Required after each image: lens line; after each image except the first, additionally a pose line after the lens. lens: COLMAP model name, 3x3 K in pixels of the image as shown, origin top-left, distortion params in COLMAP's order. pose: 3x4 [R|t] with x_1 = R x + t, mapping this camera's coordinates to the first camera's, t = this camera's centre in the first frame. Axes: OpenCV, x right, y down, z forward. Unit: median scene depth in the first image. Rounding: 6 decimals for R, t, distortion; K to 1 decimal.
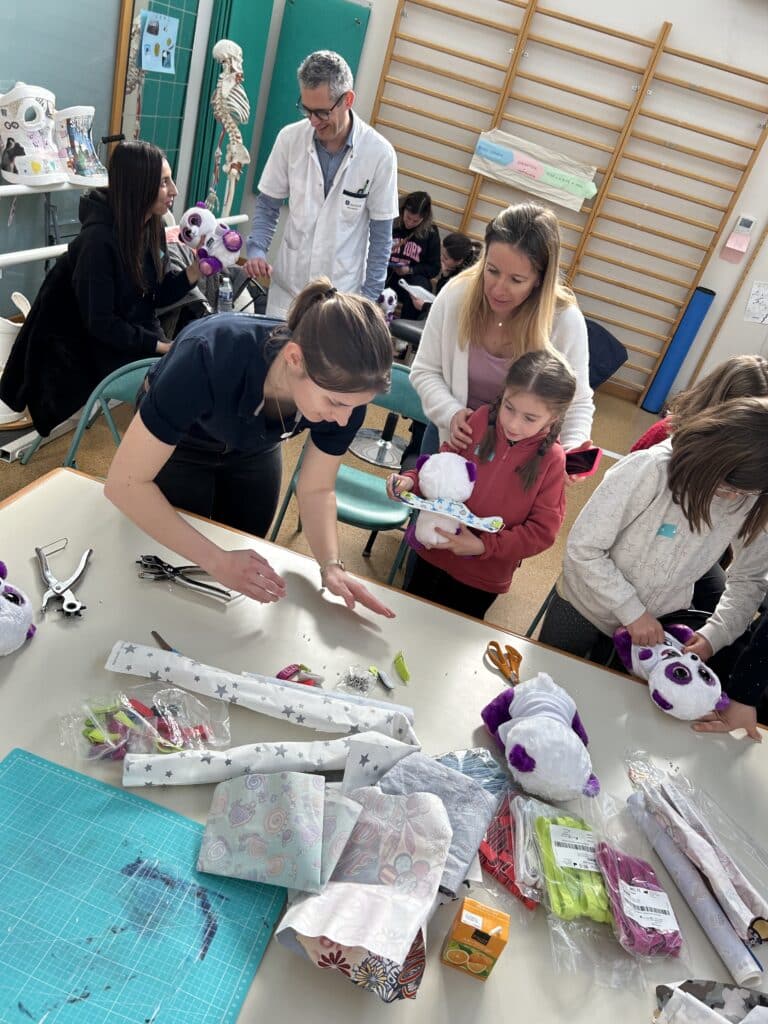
lens RADIAL K [[774.5, 0, 387.5], [0, 774.5, 512.2], [0, 0, 1]] dist [0.044838, -0.050230]
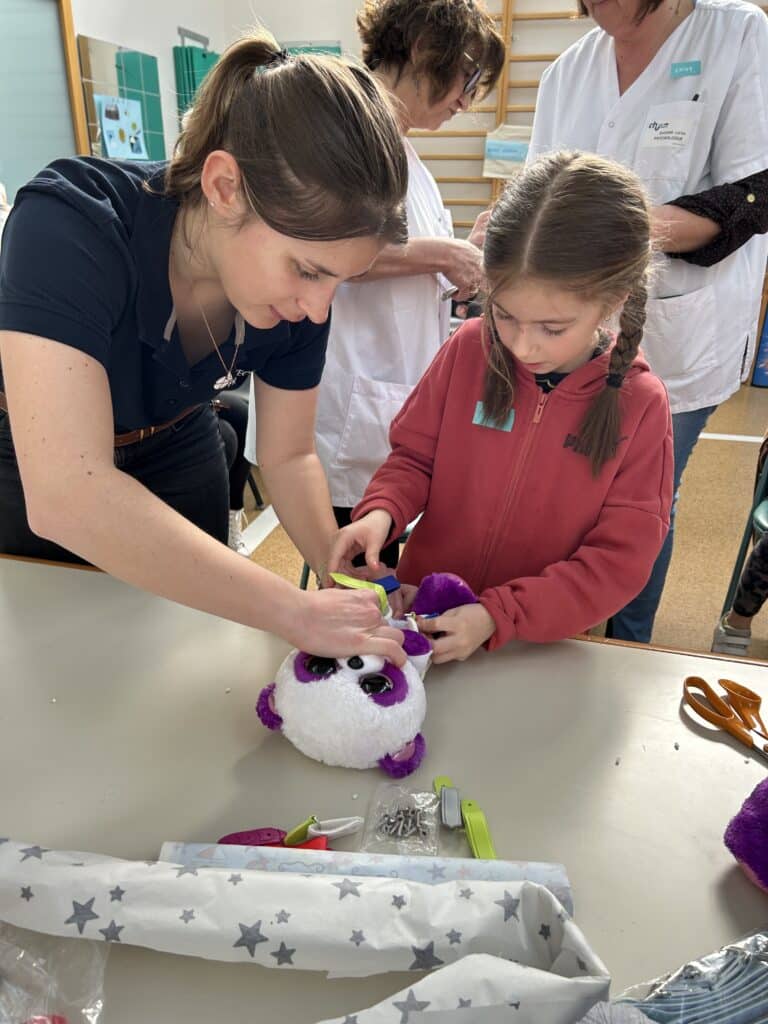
lens RADIAL K [[774.5, 0, 377.4], [0, 774.5, 508.7], [0, 0, 1]] dist [0.044838, -0.050230]
pose [[0.965368, -0.230645, -0.121933, 0.032544], [0.213364, 0.966924, -0.139763, 0.109411], [0.150136, 0.108906, 0.982649, 0.572142]]
